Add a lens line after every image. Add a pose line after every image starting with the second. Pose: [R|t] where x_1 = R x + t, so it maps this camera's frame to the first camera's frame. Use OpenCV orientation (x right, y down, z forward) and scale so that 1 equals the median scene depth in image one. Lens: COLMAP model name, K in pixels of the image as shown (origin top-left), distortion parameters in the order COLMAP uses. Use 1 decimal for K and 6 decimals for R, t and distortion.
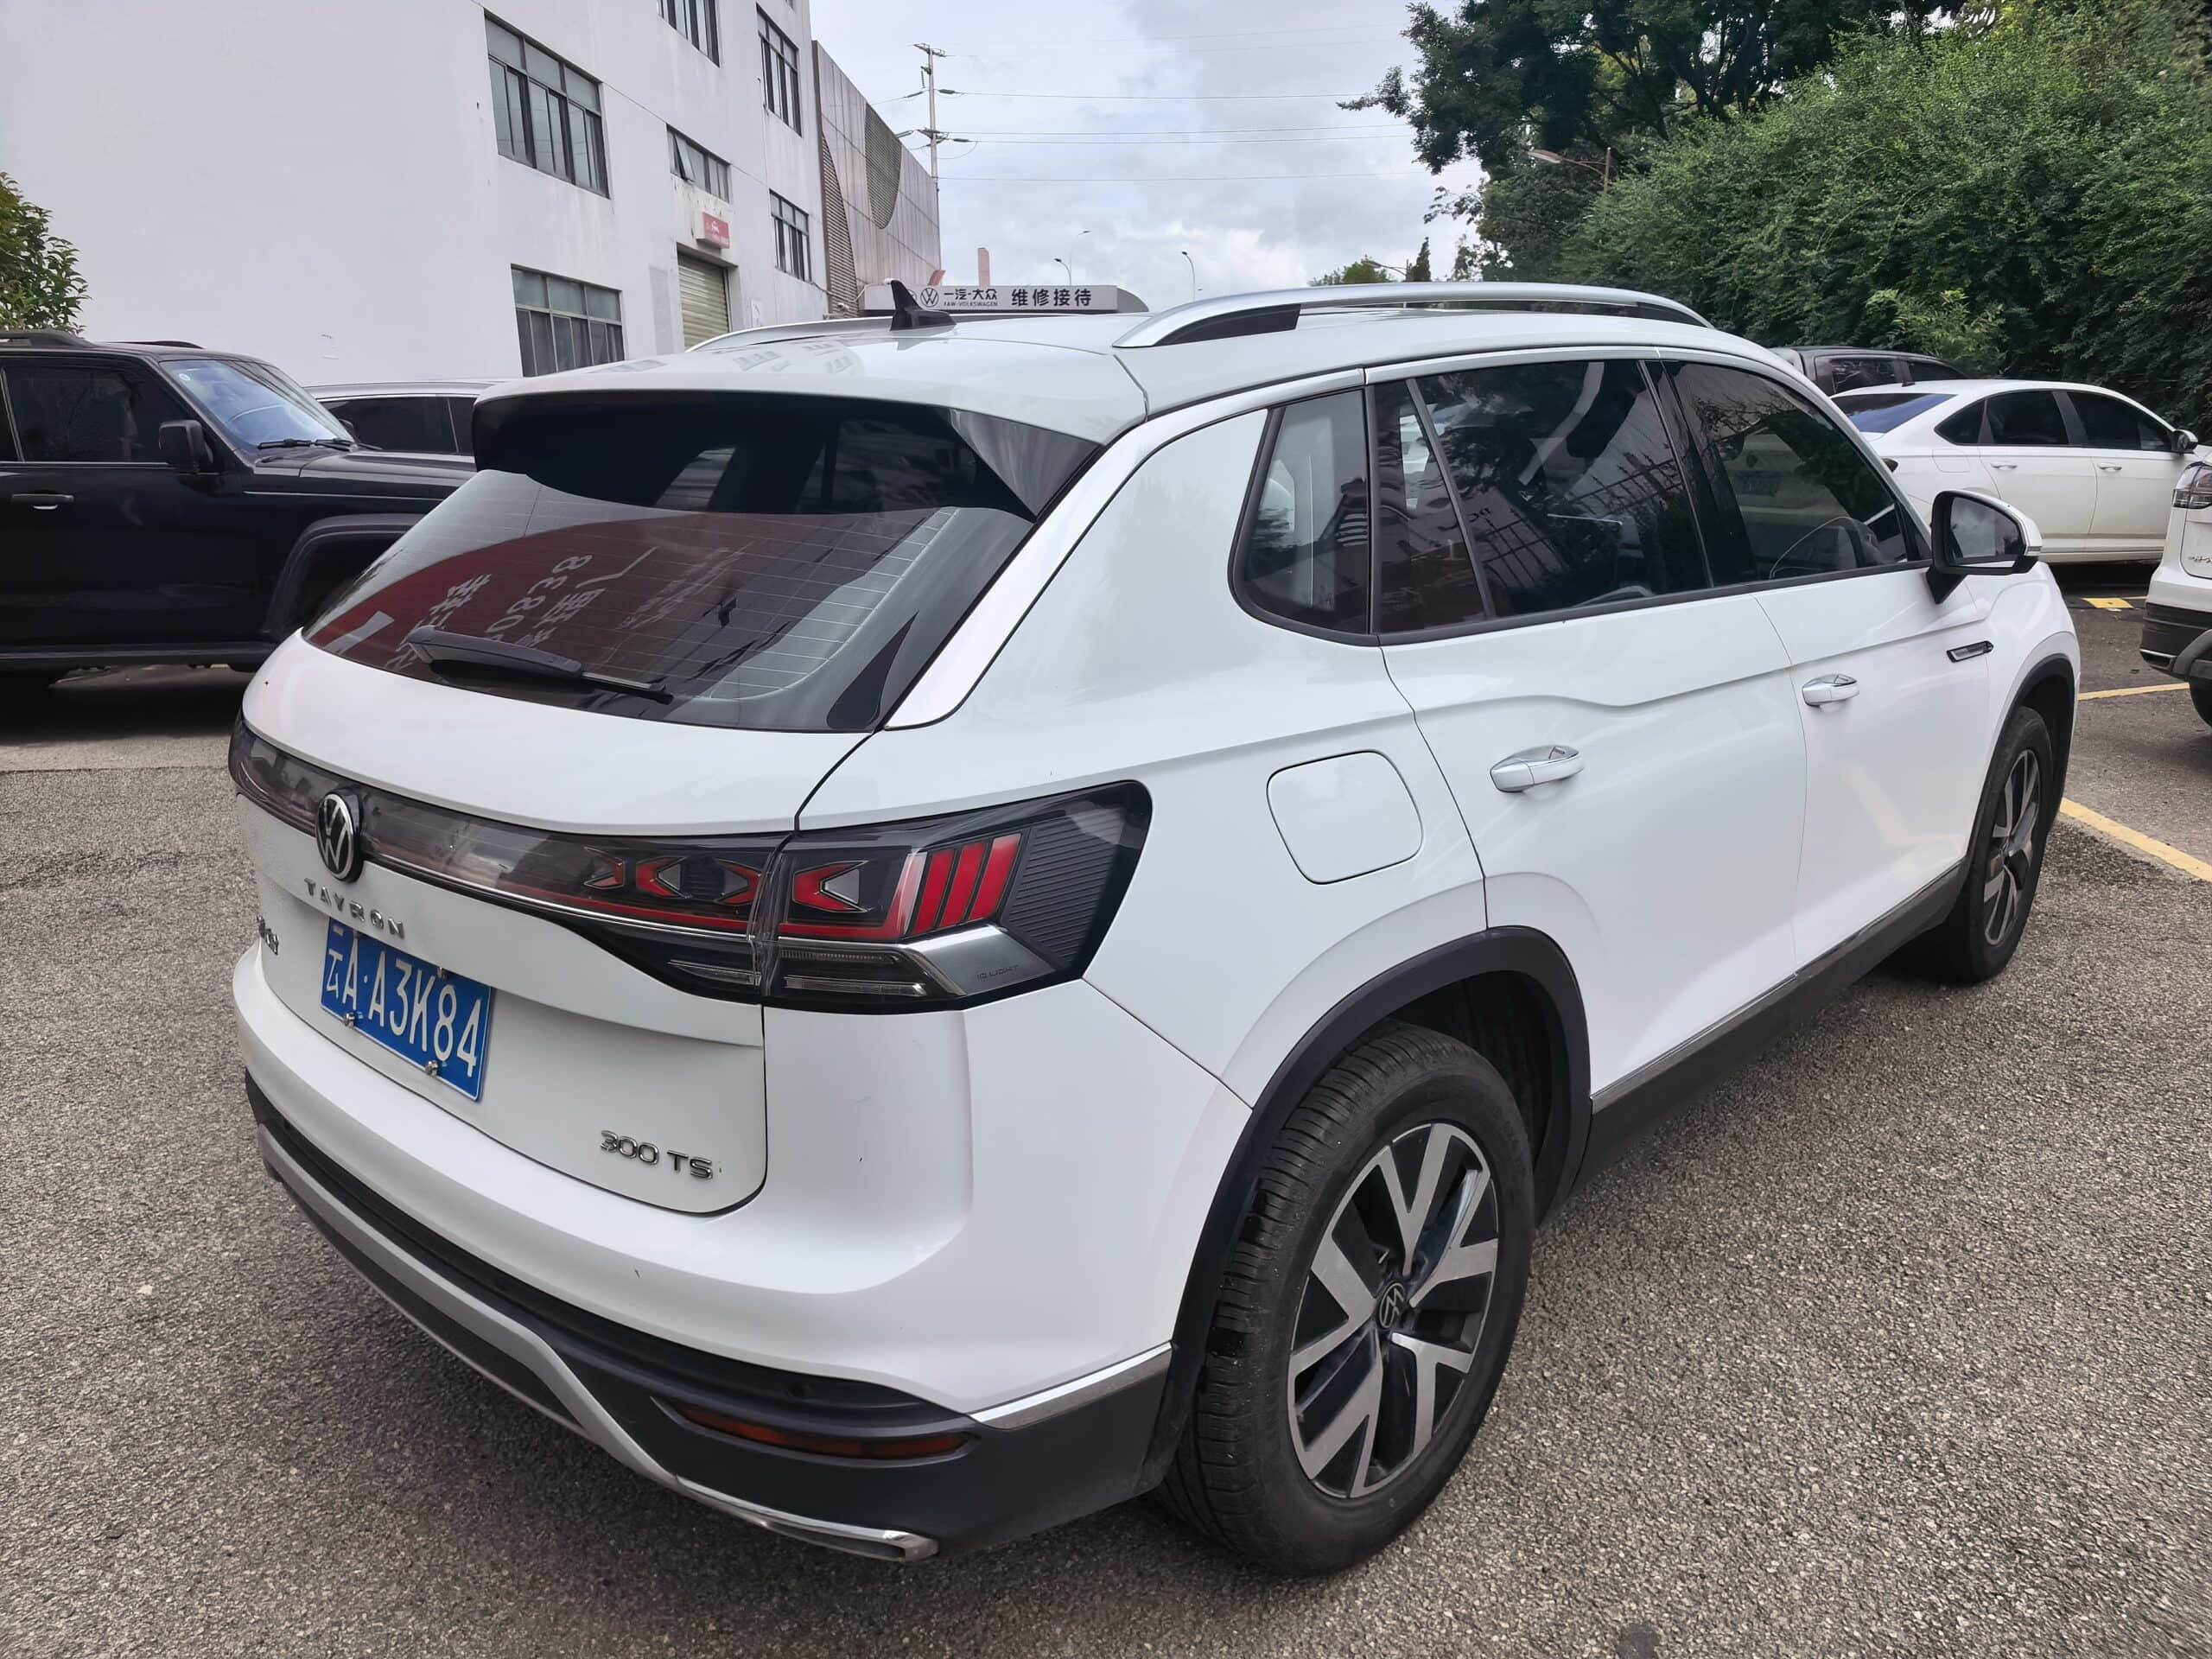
lens RADIAL K [[1586.4, 0, 1092.9], [0, 1586.4, 832.4], [0, 0, 1]] dist [0.028567, -0.036084]
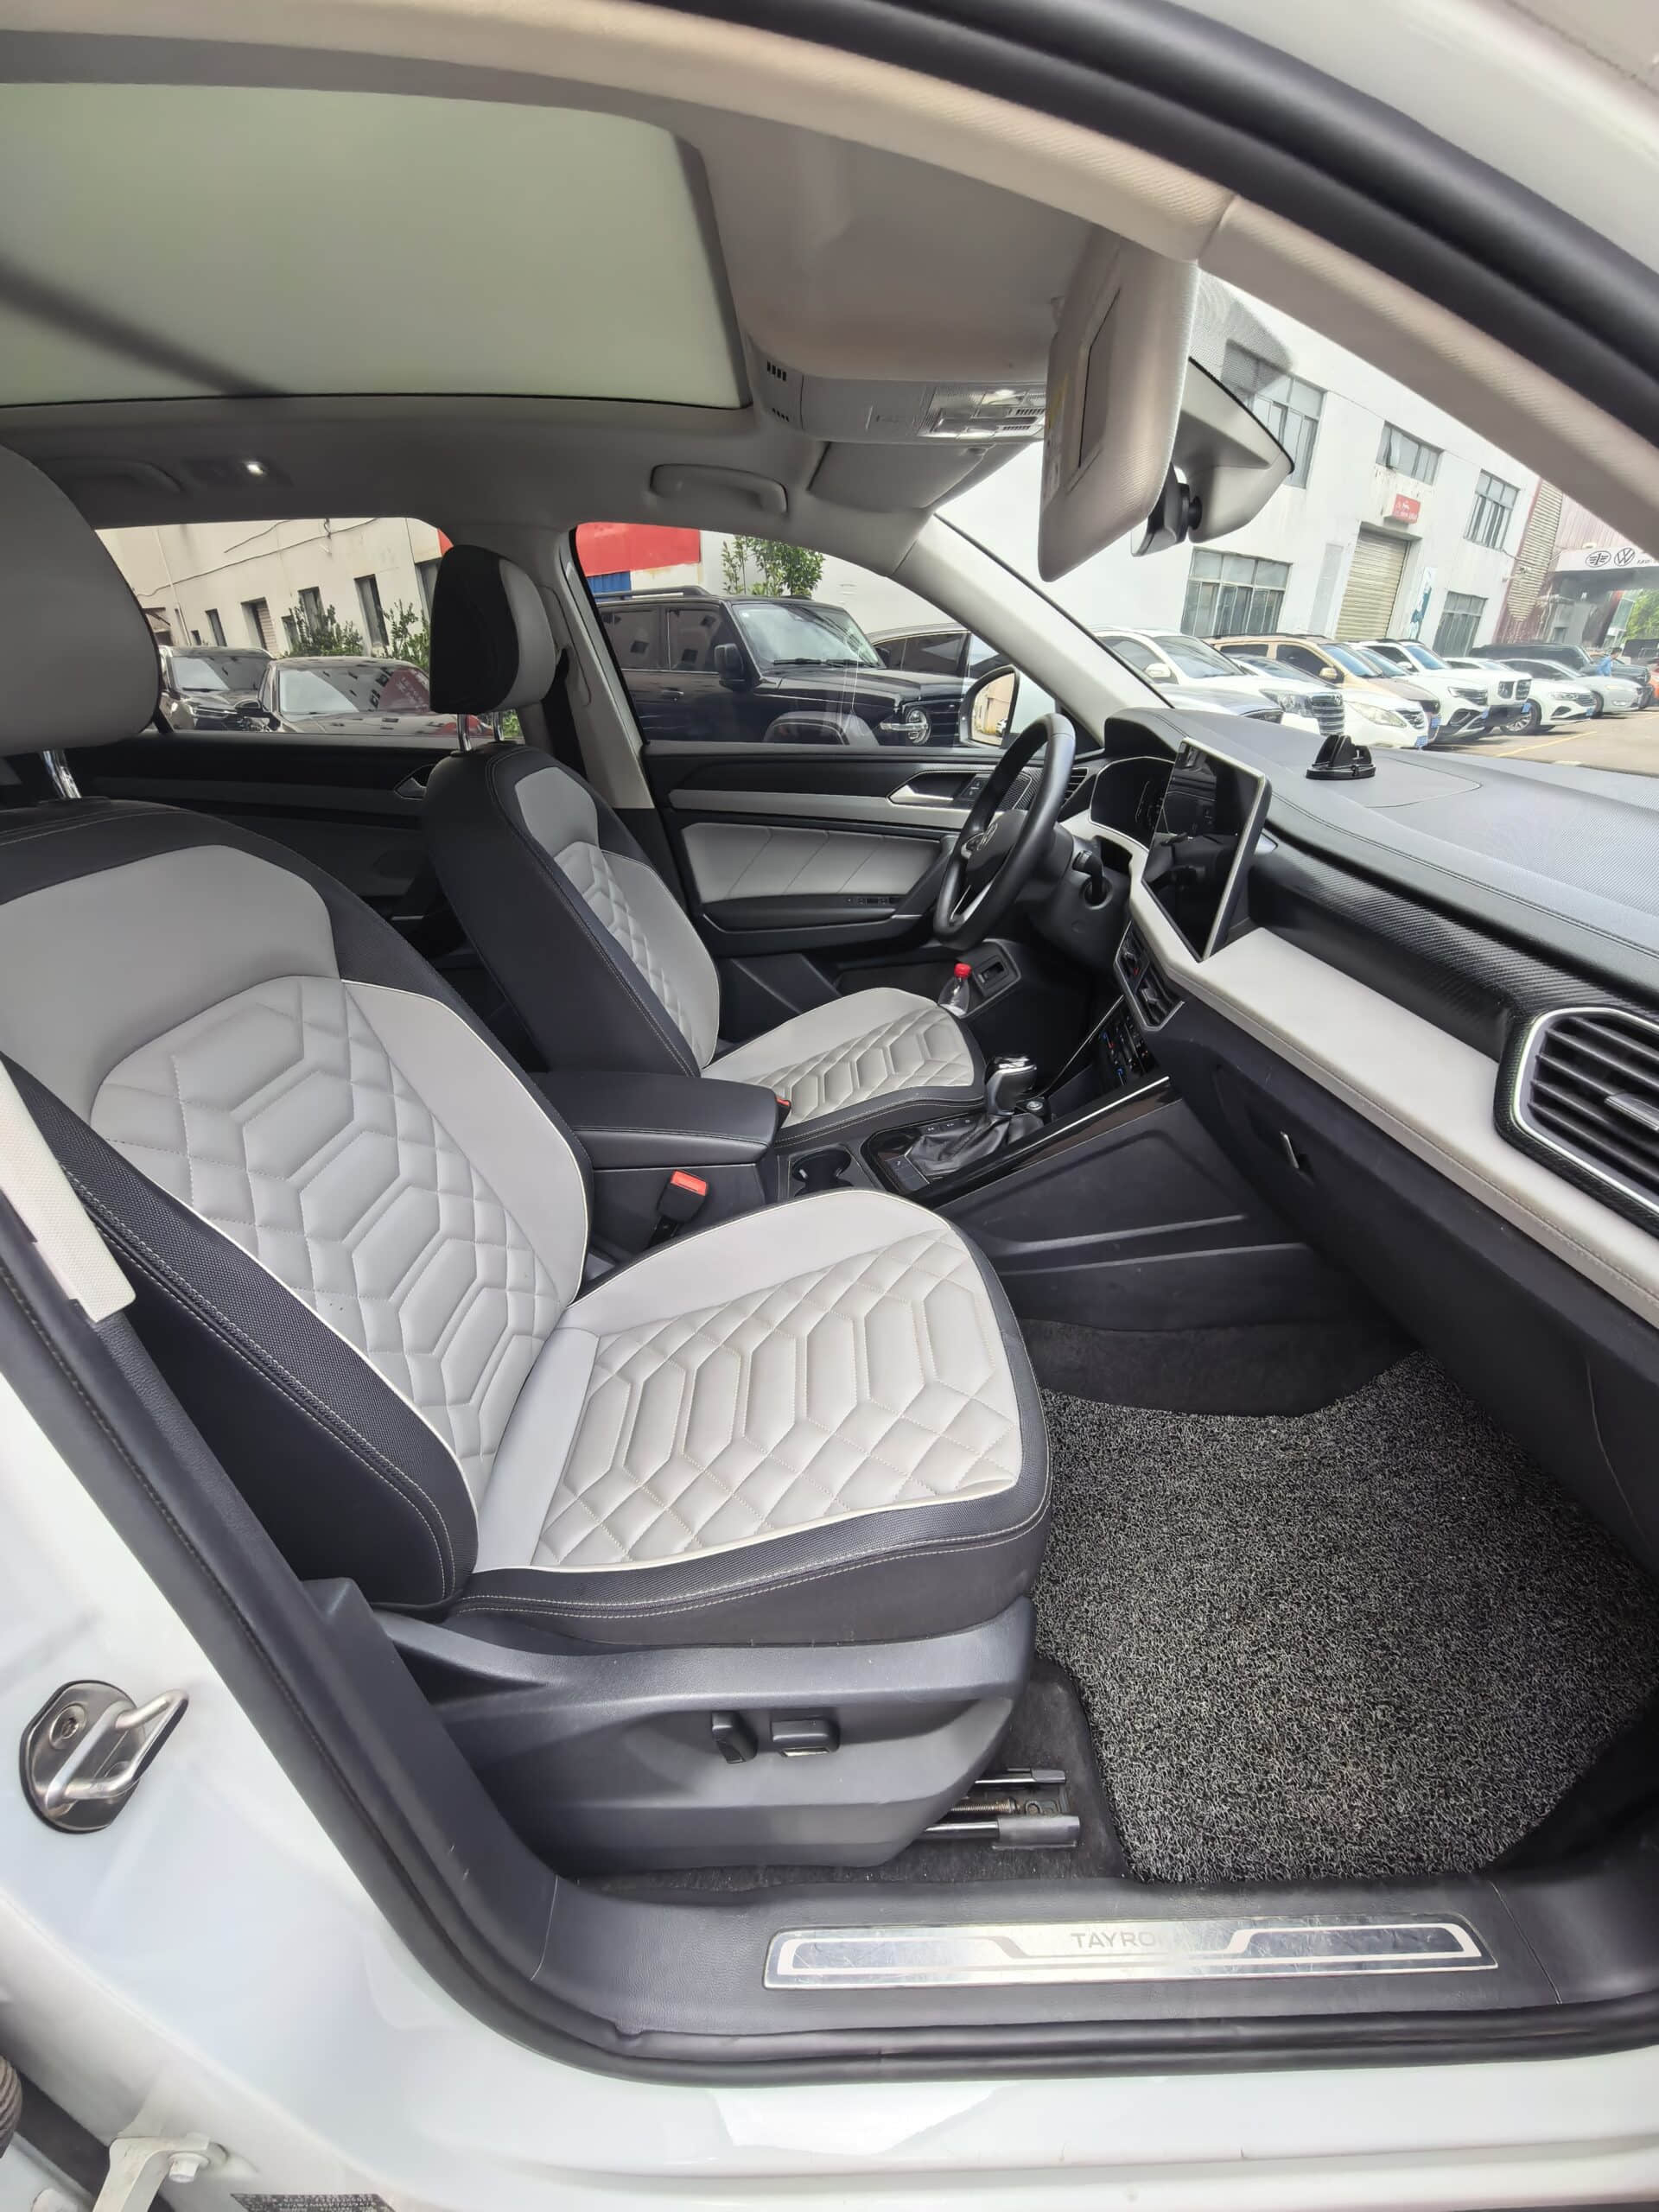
lens RADIAL K [[871.4, 0, 831.4], [0, 871.4, 1110.9], [0, 0, 1]] dist [0.014613, -0.003953]
pose [[0.700968, 0.329926, -0.632292, 0.060644], [-0.188585, 0.940754, 0.281813, -0.022162], [0.687808, -0.078301, 0.721657, 0.103725]]
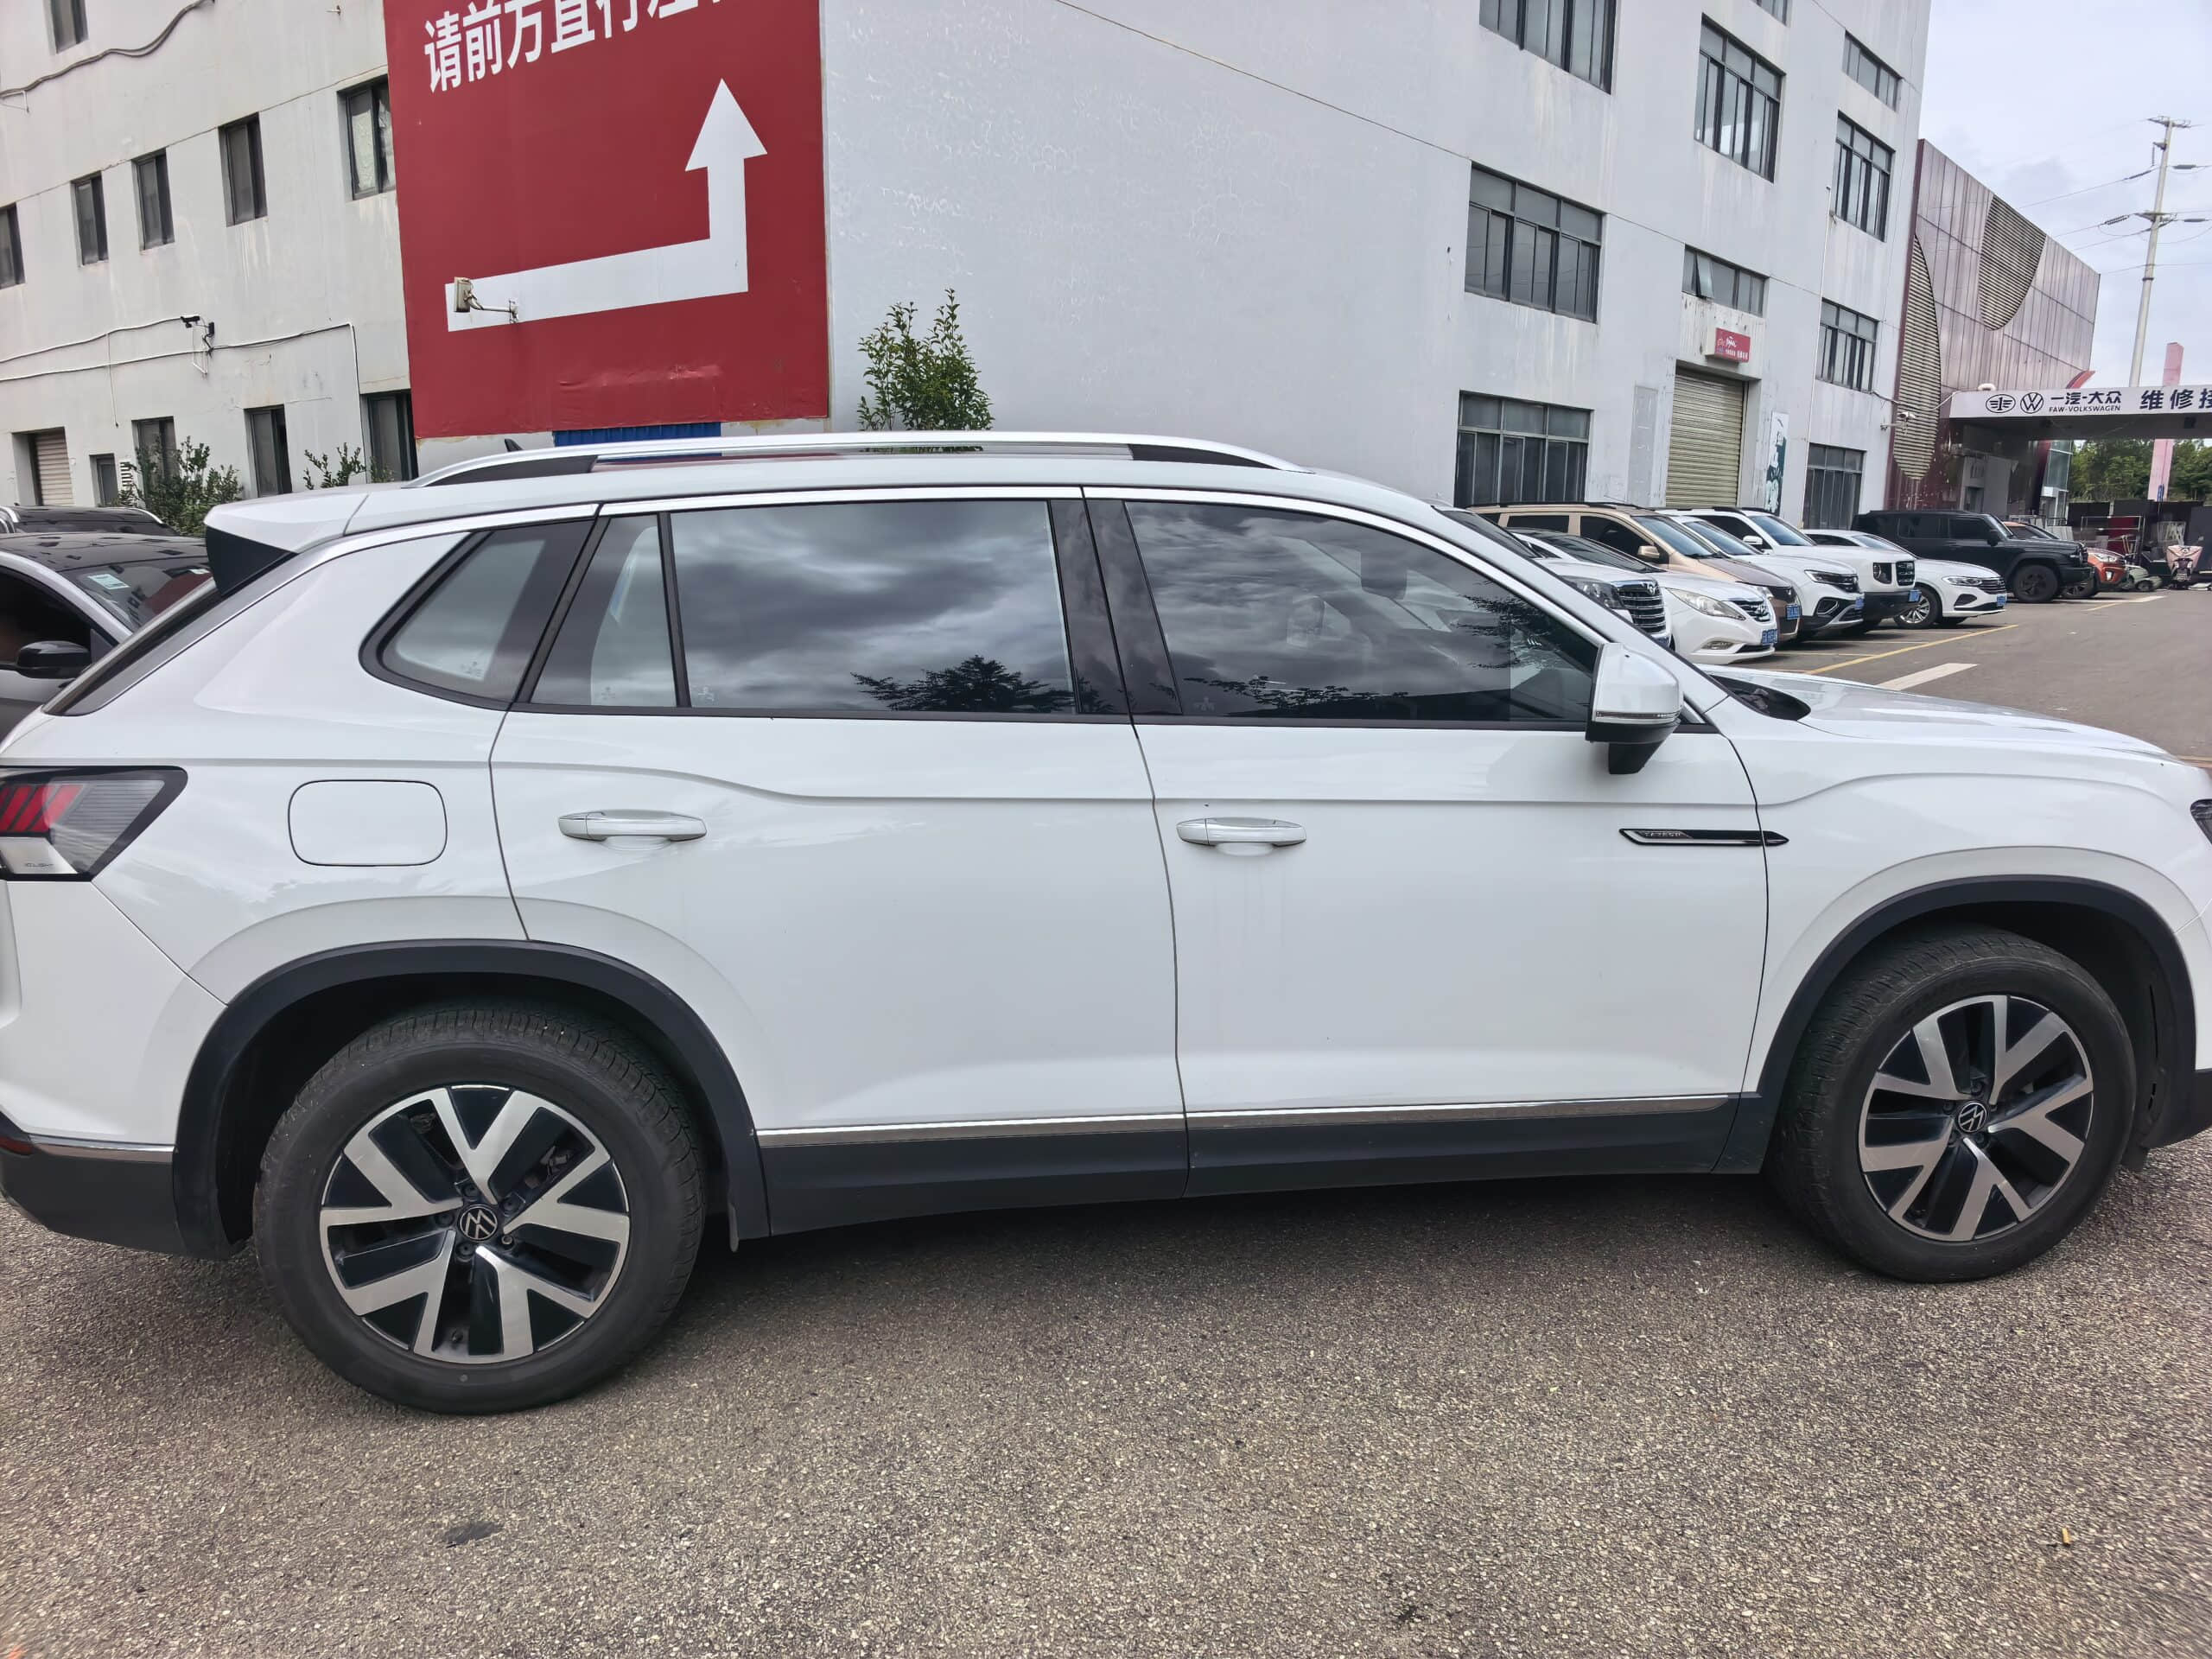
lens RADIAL K [[1586.4, 0, 1110.6], [0, 1586.4, 843.0], [0, 0, 1]] dist [0.028567, -0.036084]
pose [[0.784835, 0.137206, -0.604325, 0.104385], [-0.173276, 0.984872, -0.001428, -0.007179], [0.594987, 0.105836, 0.796736, 0.019587]]
